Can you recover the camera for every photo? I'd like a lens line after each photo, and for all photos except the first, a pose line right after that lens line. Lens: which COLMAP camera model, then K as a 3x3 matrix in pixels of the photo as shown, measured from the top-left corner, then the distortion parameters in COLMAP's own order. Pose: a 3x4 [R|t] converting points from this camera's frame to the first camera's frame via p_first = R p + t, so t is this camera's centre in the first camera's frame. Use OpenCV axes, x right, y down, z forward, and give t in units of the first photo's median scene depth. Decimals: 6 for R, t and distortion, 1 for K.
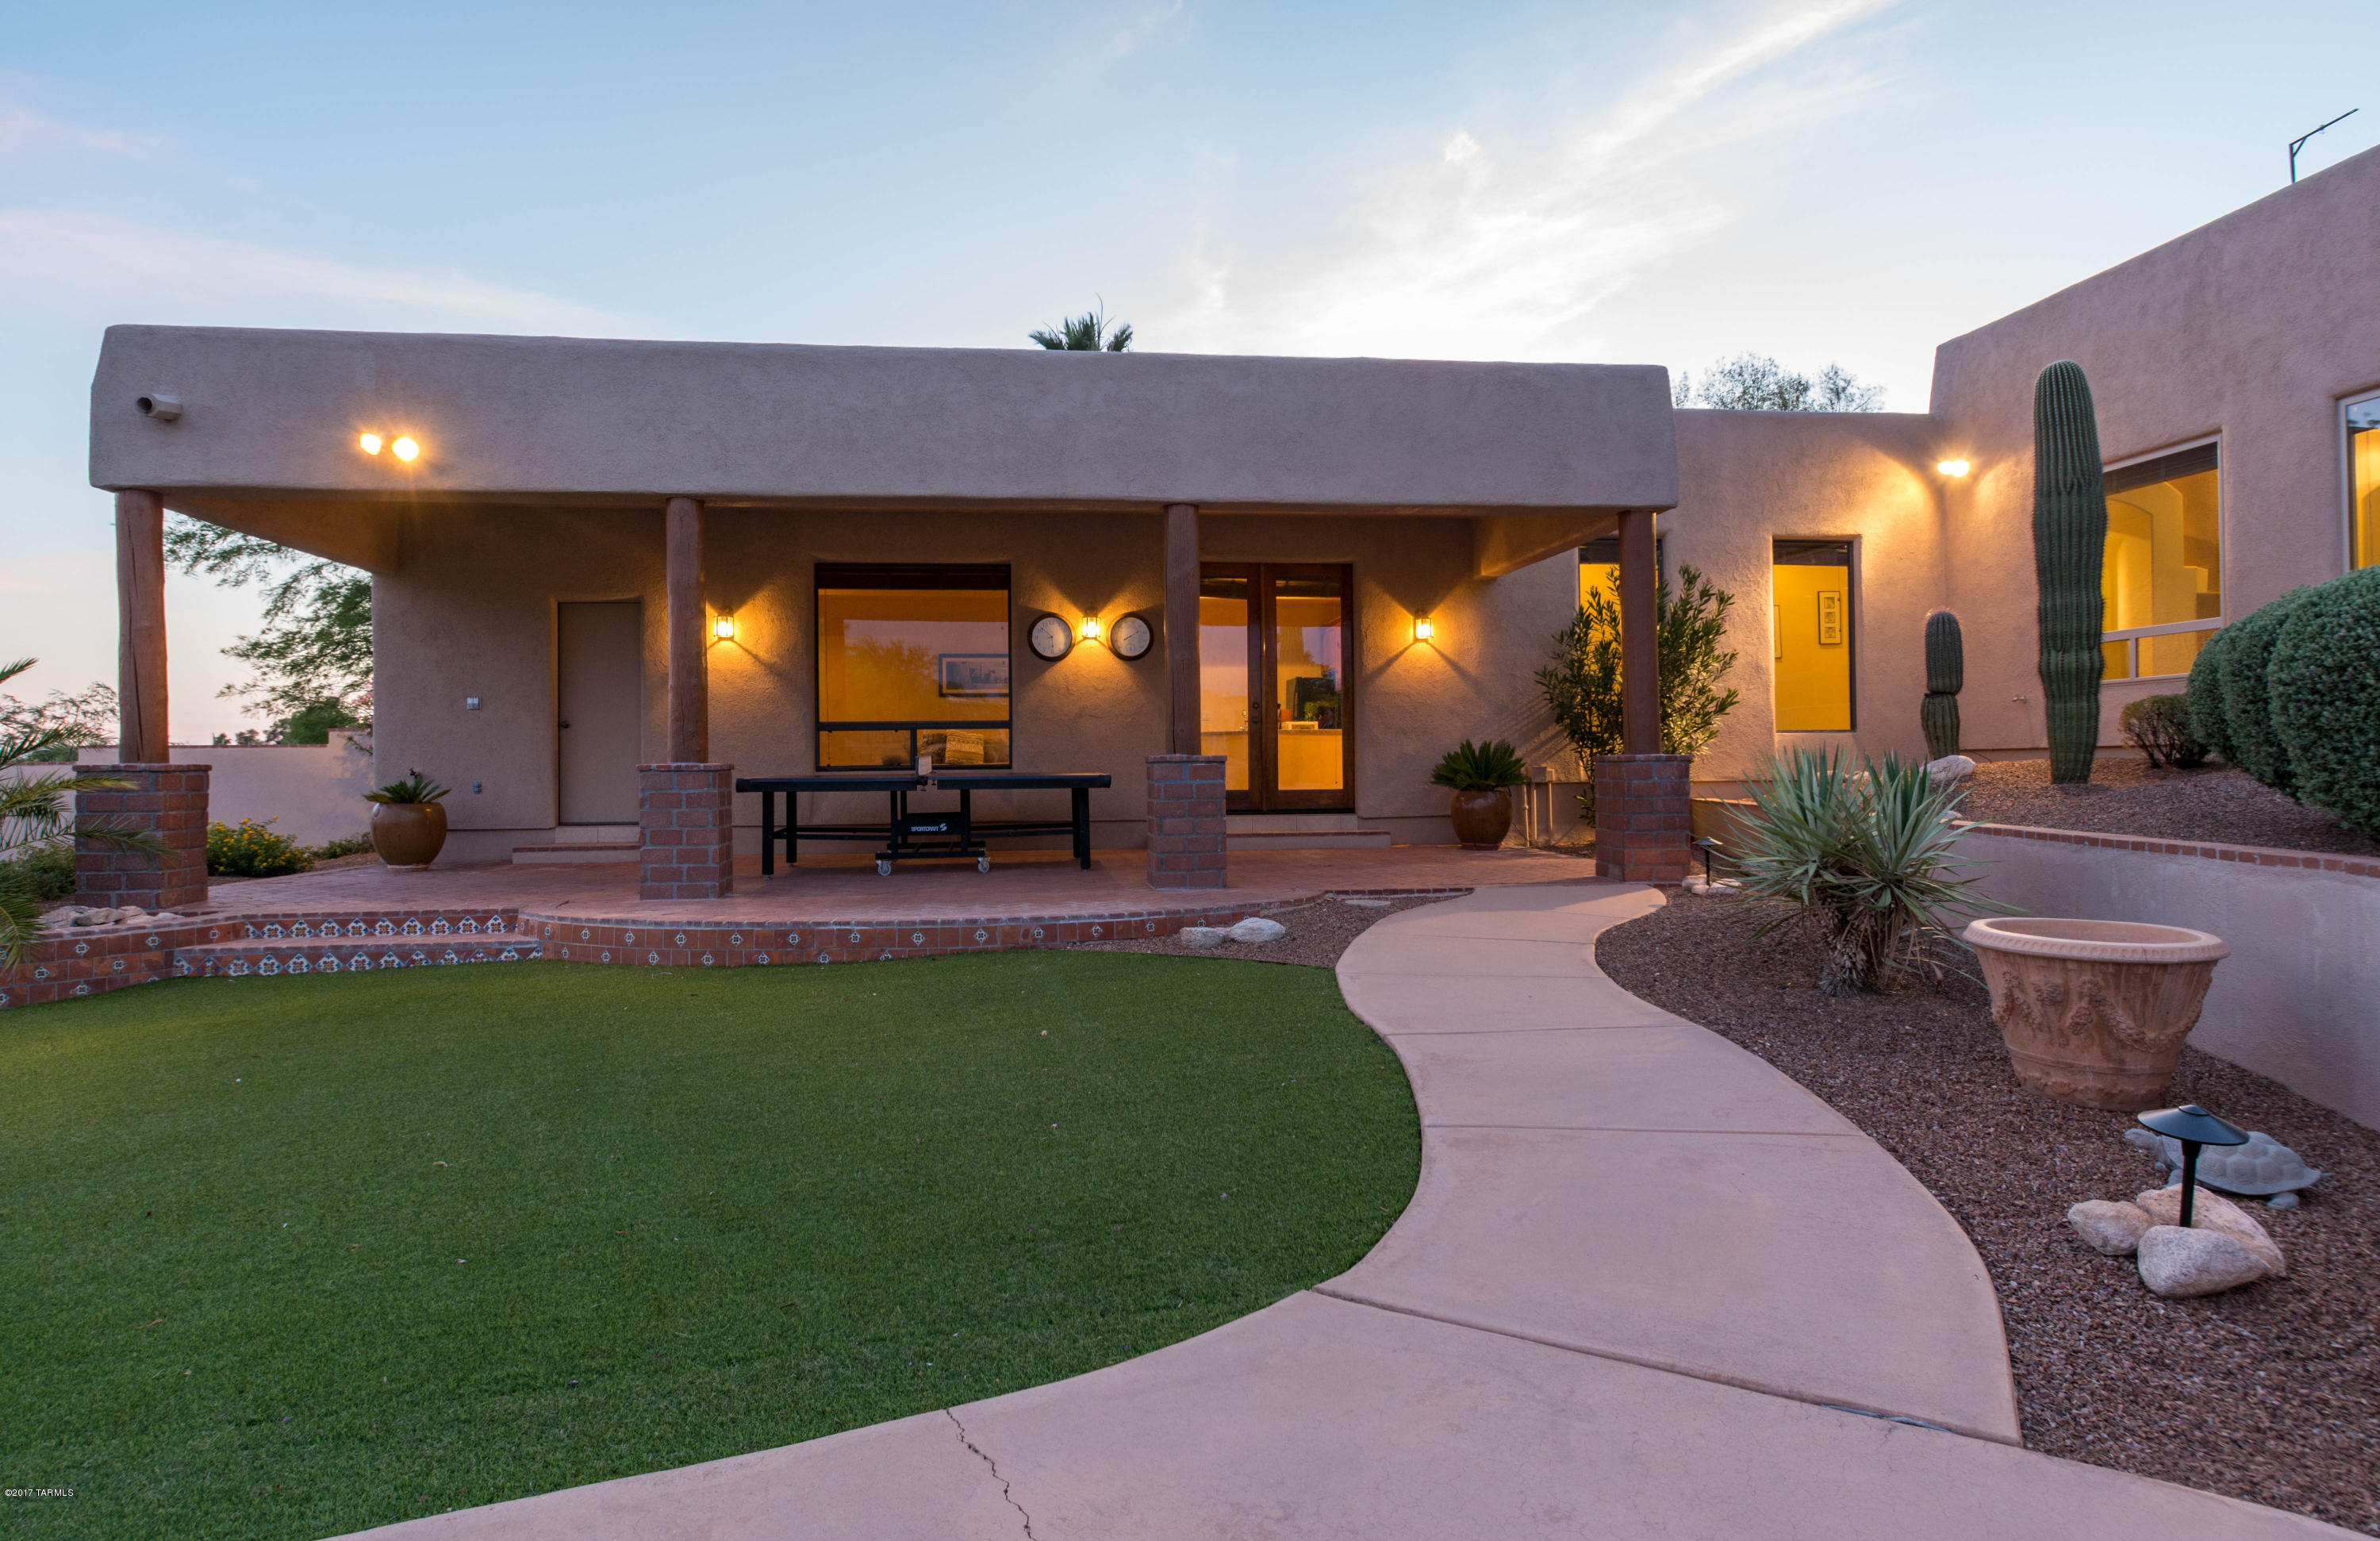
lens RADIAL K [[1341.7, 0, 1191.7], [0, 1341.7, 745.8], [0, 0, 1]] dist [0.003038, 0.000484]
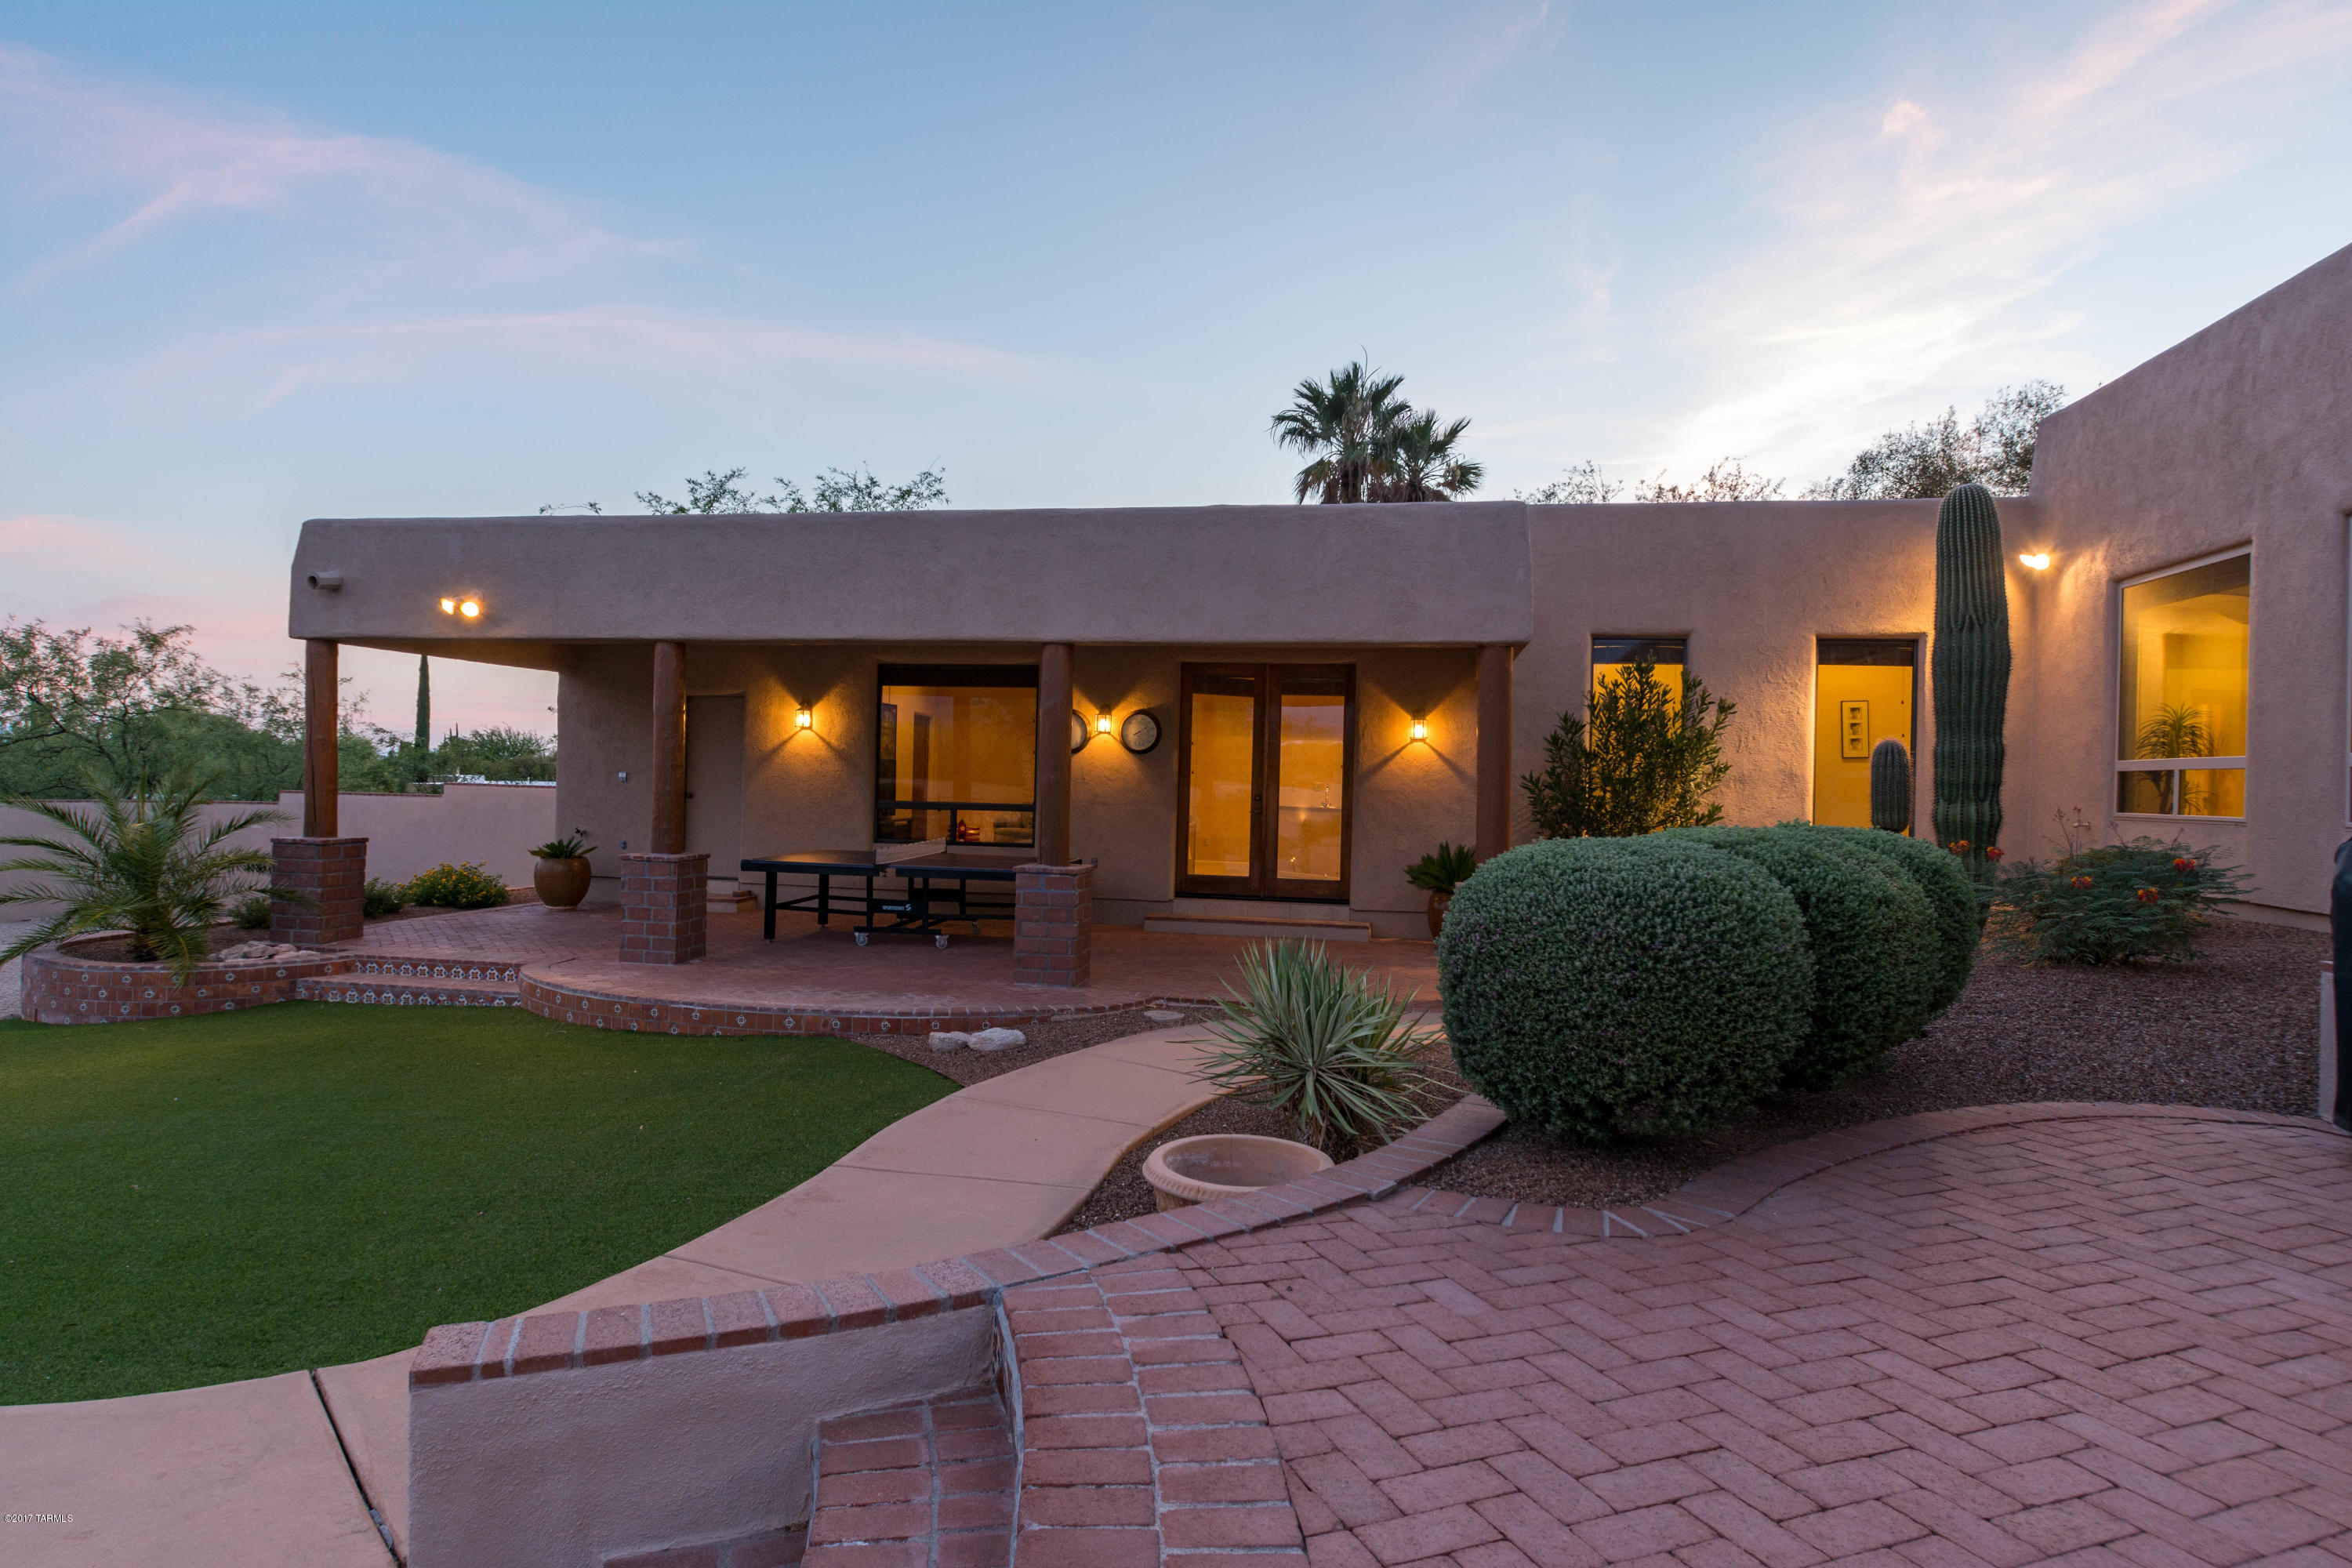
lens RADIAL K [[1328.9, 0, 1168.7], [0, 1328.9, 771.3], [0, 0, 1]] dist [0.002756, 0.001367]
pose [[0.952217, 0.032189, -0.303722, 0.347061], [-0.029058, 0.999468, 0.014826, -0.074741], [0.304038, -0.005292, 0.952645, -0.027140]]
